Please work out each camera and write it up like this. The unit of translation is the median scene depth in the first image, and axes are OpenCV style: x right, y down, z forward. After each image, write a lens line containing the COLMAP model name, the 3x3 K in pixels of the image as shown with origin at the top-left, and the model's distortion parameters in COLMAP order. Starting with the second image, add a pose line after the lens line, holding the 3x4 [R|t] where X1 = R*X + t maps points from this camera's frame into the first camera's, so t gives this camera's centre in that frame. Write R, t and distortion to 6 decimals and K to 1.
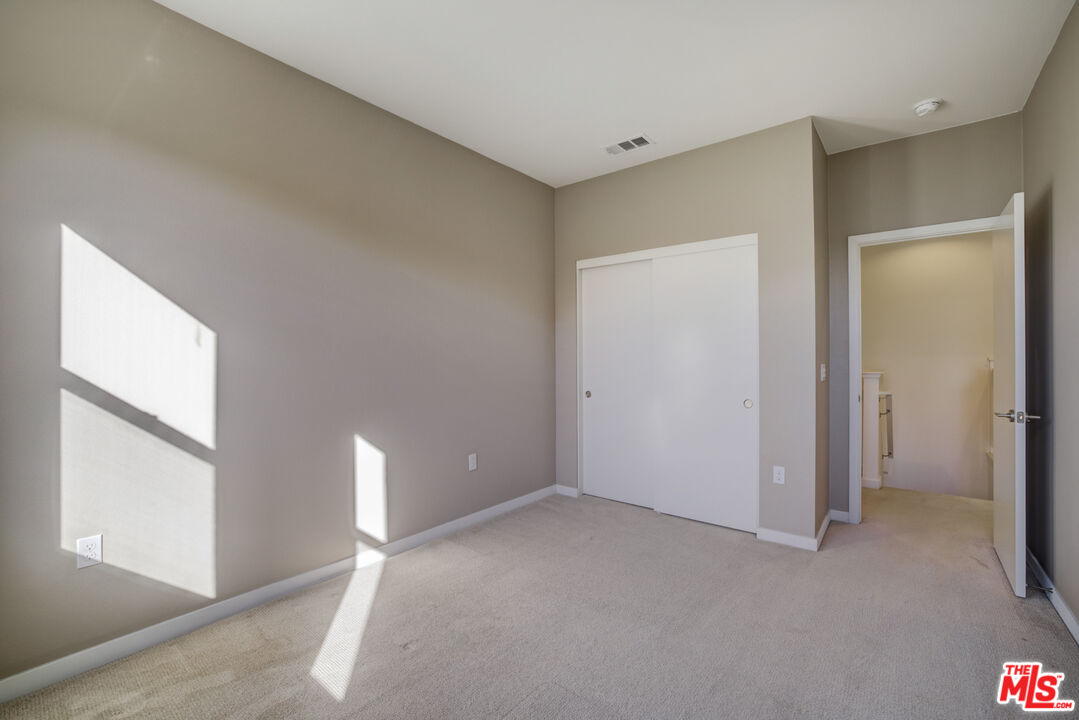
lens RADIAL K [[459.3, 0, 544.1], [0, 459.3, 356.7], [0, 0, 1]] dist [-0.051199, 0.019829]
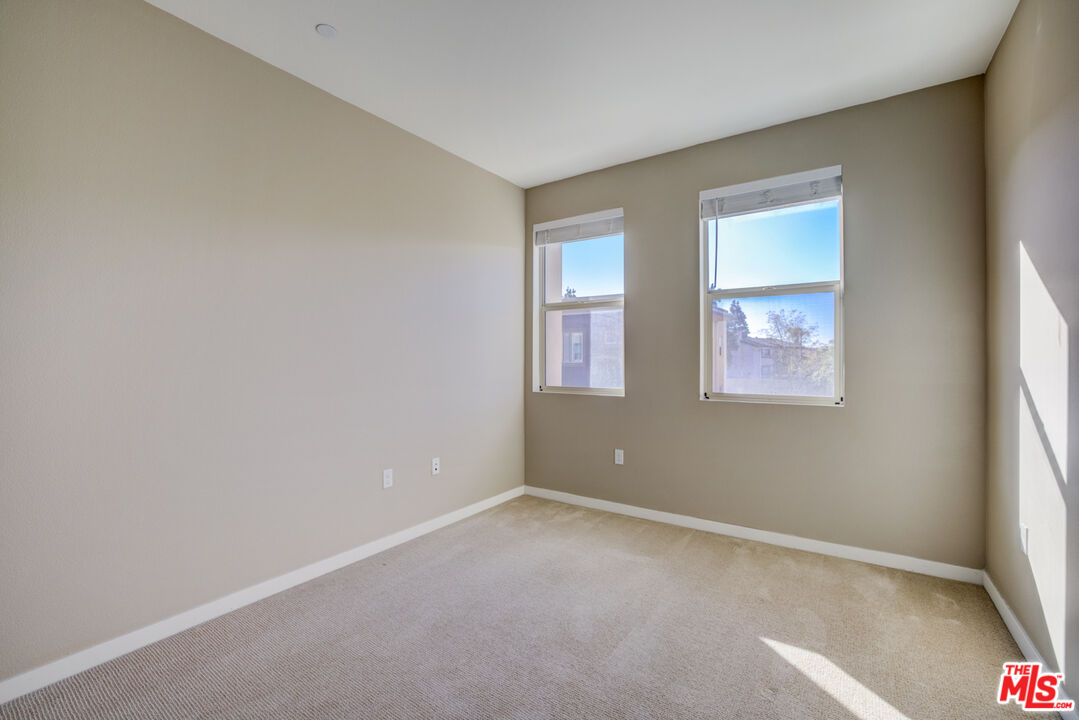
lens RADIAL K [[452.0, 0, 538.9], [0, 452.0, 357.4], [0, 0, 1]] dist [-0.050062, 0.018714]
pose [[-0.995158, 0.002093, -0.098261, 0.203119], [0.002799, 0.999971, -0.007051, 0.008342], [0.098244, -0.007292, -0.995136, 1.657376]]
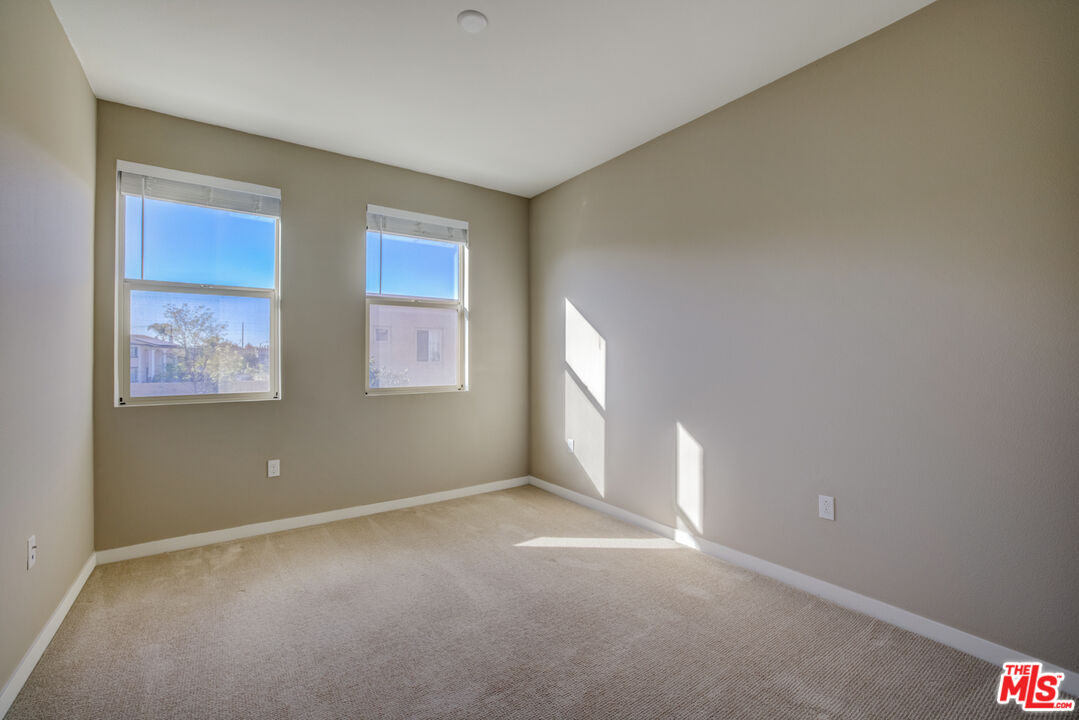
lens RADIAL K [[452.0, 0, 538.9], [0, 452.0, 357.4], [0, 0, 1]] dist [-0.050062, 0.018714]
pose [[-0.259366, 0.002547, -0.965776, 0.974035], [0.007054, 0.999975, 0.000743, 0.006010], [0.965753, -0.006620, -0.259377, 1.220510]]
